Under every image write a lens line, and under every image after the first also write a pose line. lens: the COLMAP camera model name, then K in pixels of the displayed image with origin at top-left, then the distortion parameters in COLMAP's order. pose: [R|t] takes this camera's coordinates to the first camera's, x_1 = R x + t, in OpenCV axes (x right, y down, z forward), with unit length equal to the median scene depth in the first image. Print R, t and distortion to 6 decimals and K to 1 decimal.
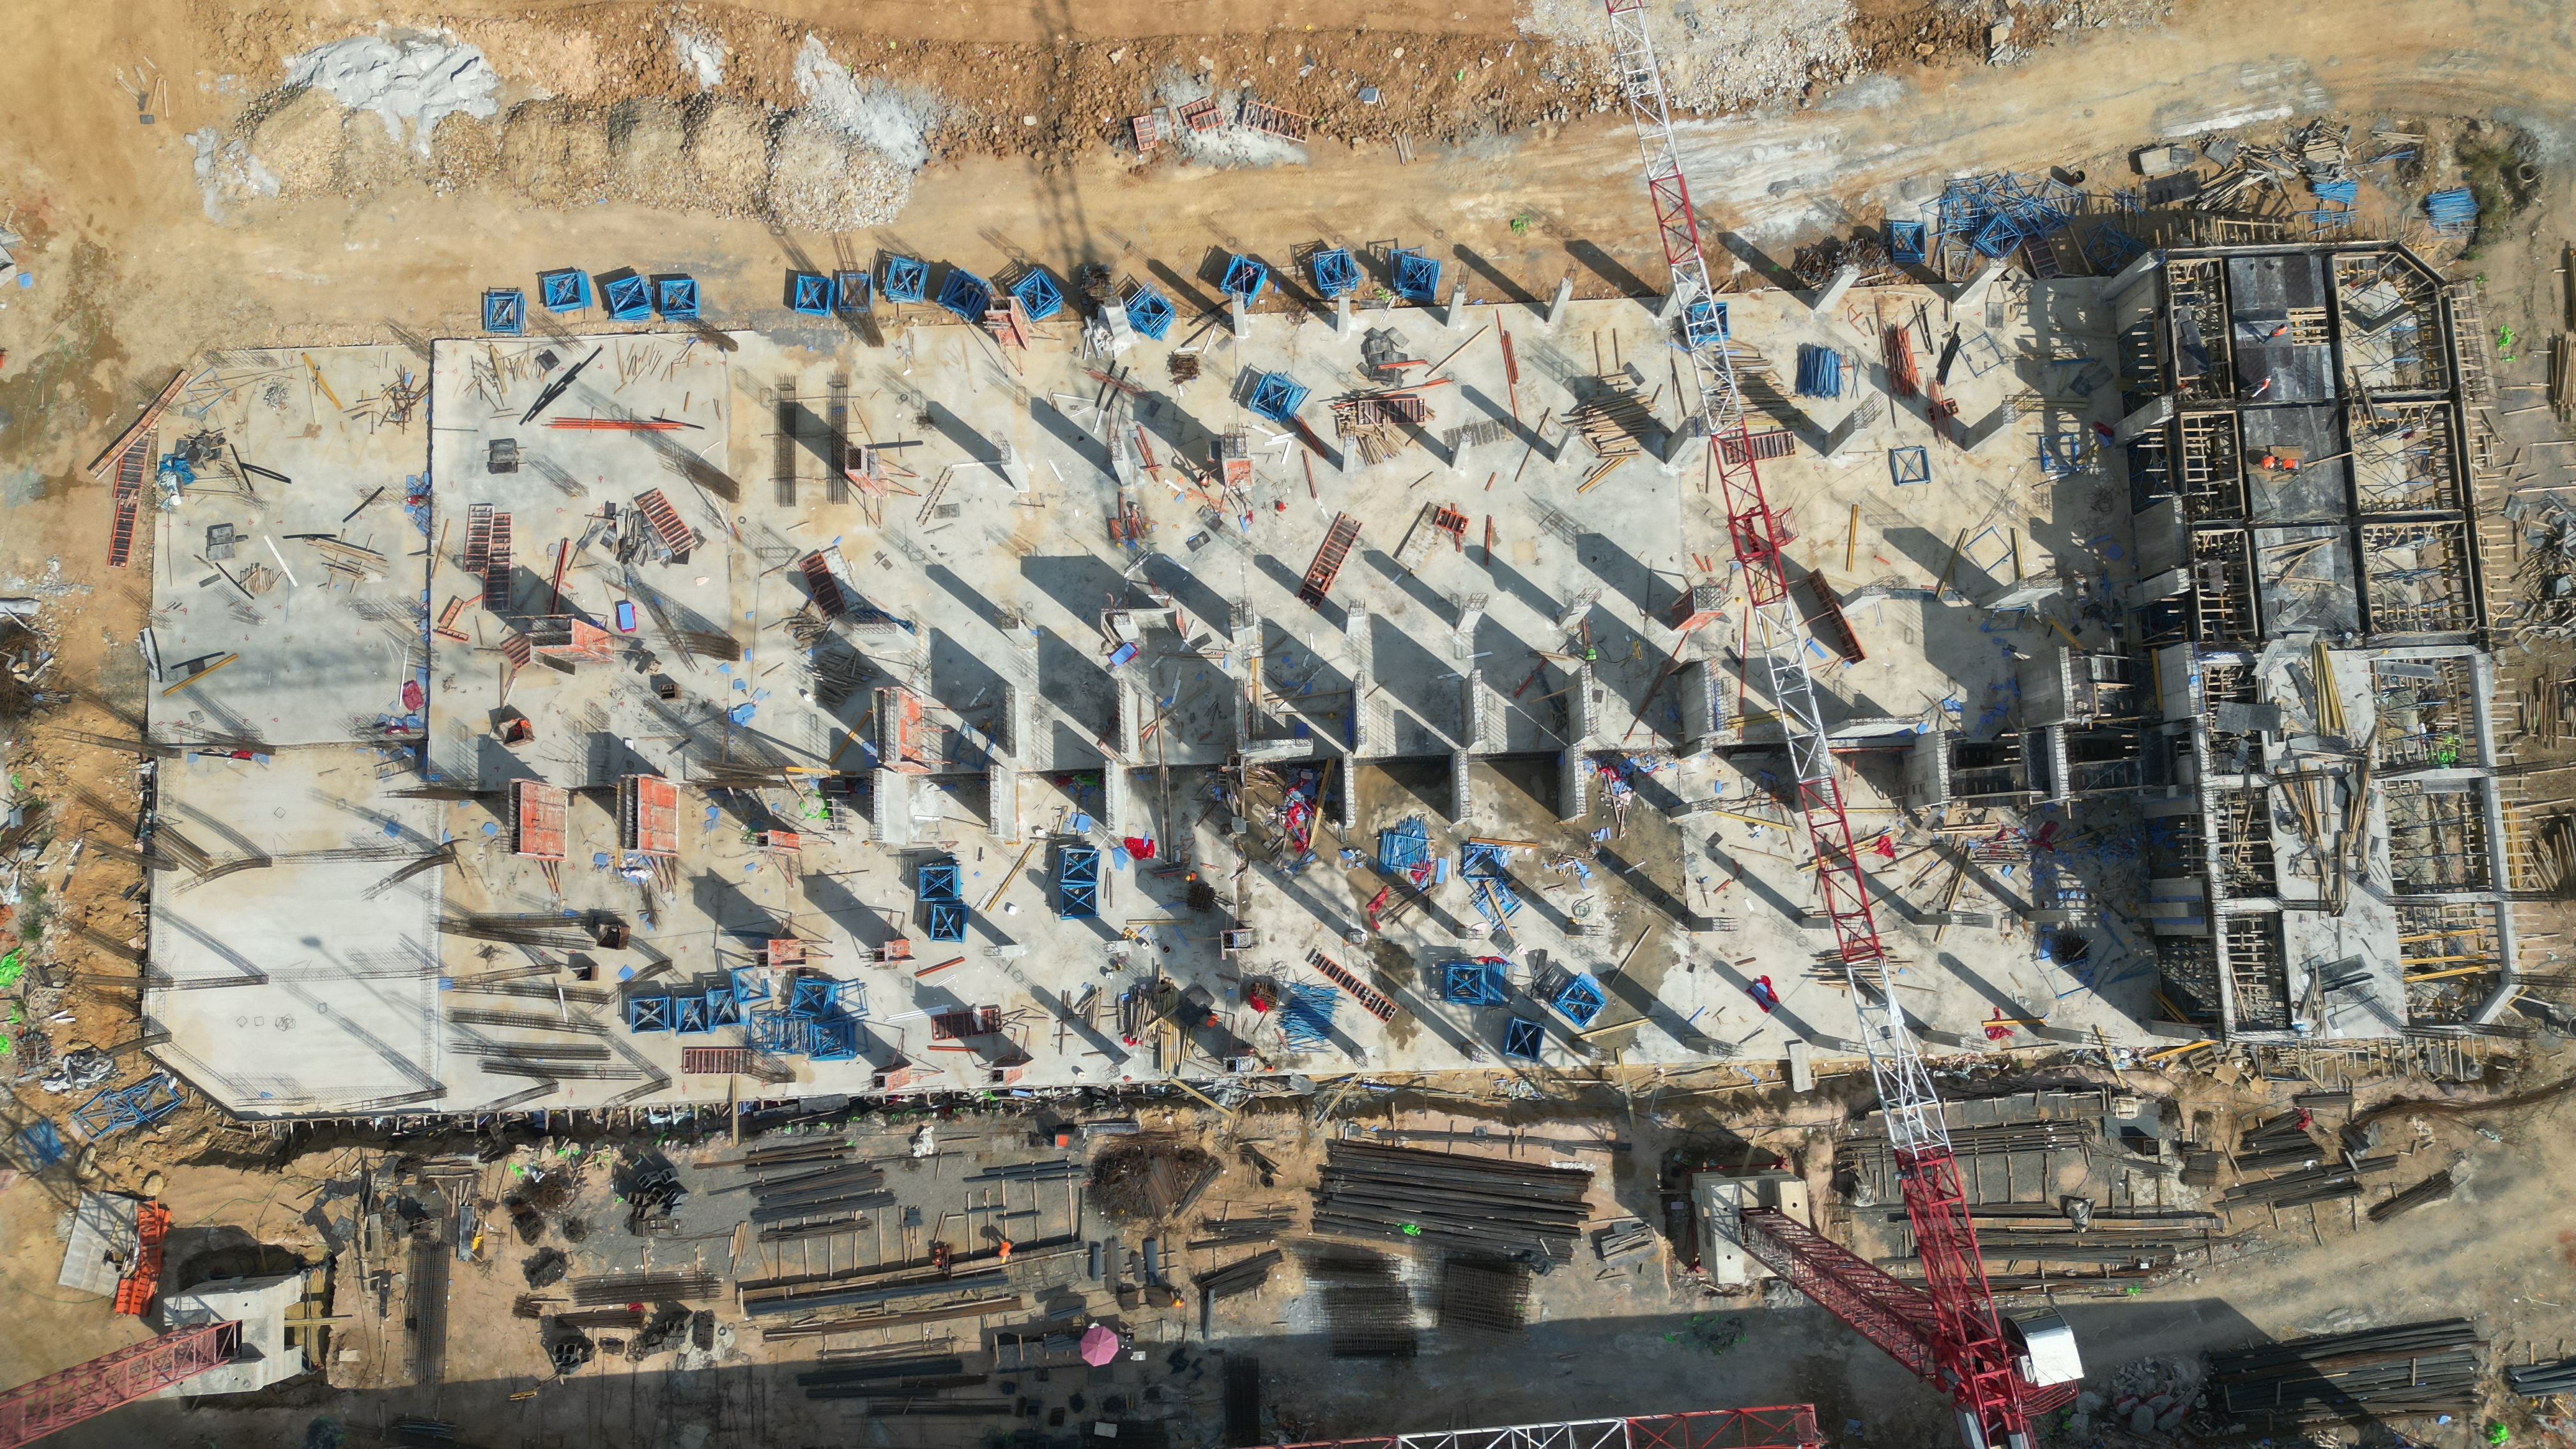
lens RADIAL K [[1747.4, 0, 1288.0], [0, 1747.4, 724.5], [0, 0, 1]] dist [0.075912, -0.074489]
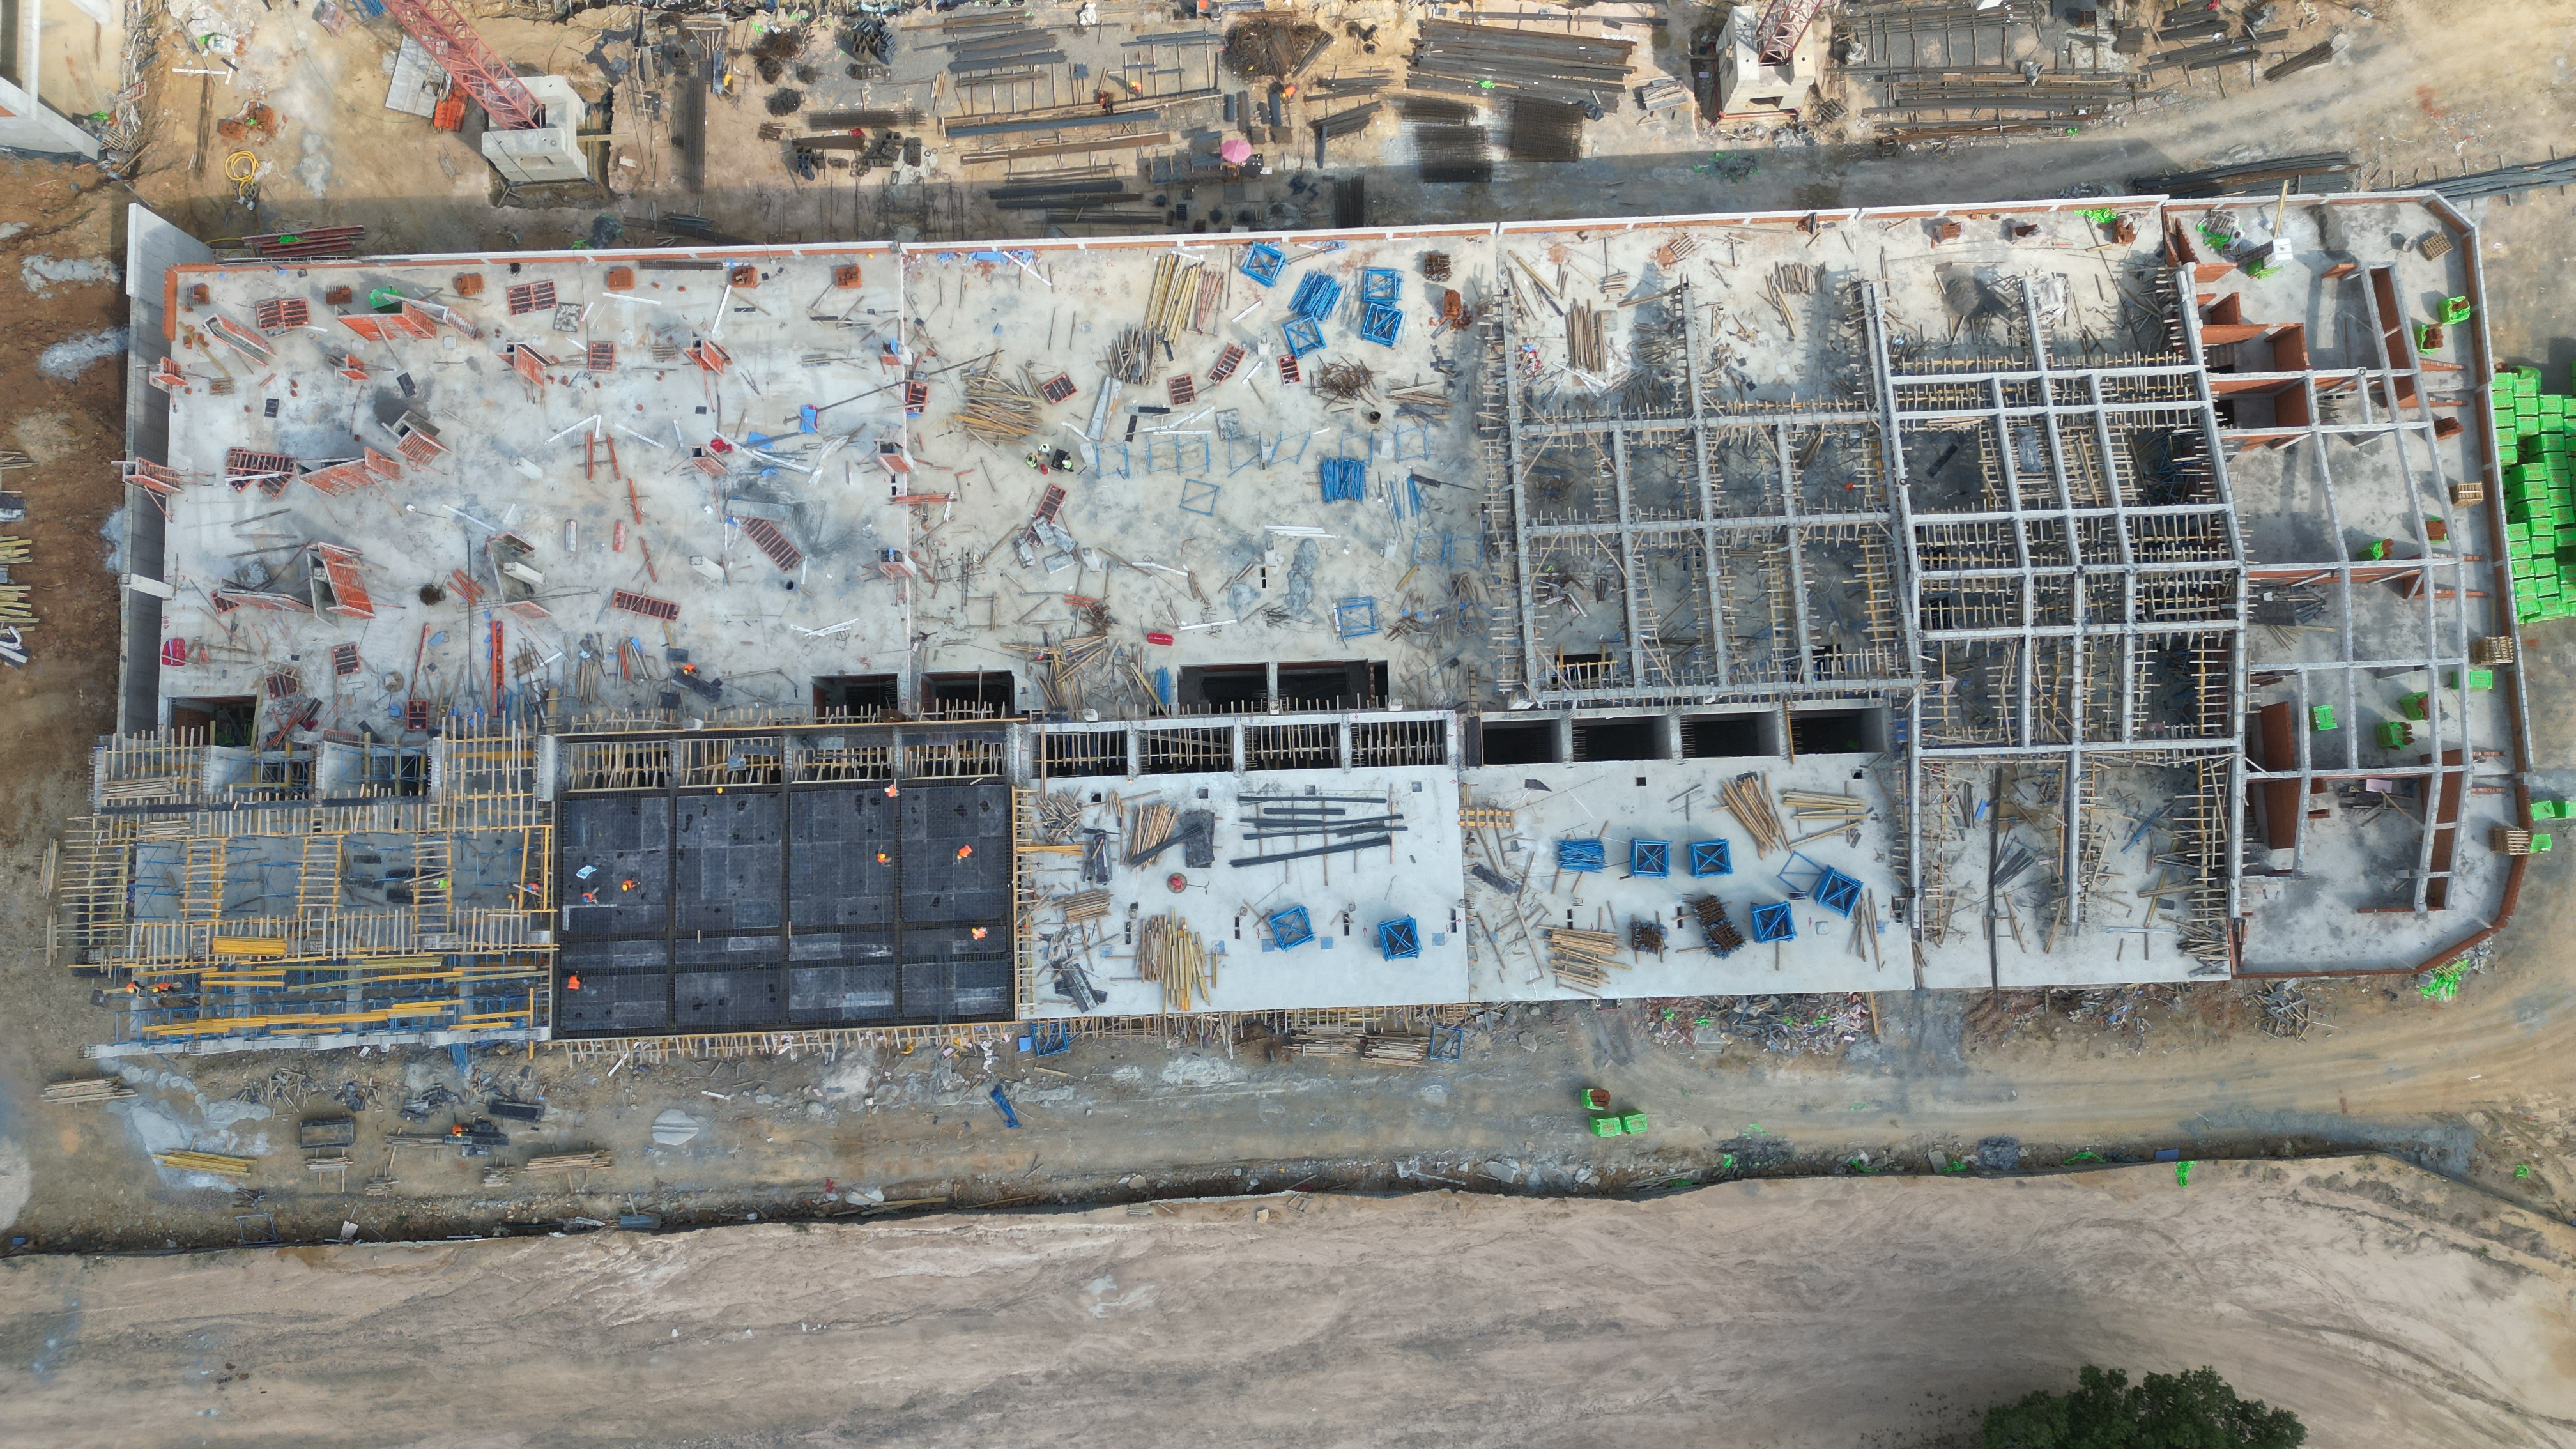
lens RADIAL K [[1763.0, 0, 1278.1], [0, 1763.0, 730.4], [0, 0, 1]] dist [0.066232, -0.059485]
pose [[0.999962, 0.003291, 0.008129, -0.084180], [-0.003285, 0.999994, -0.000747, 0.737722], [-0.008131, 0.000721, 0.999967, -0.235996]]
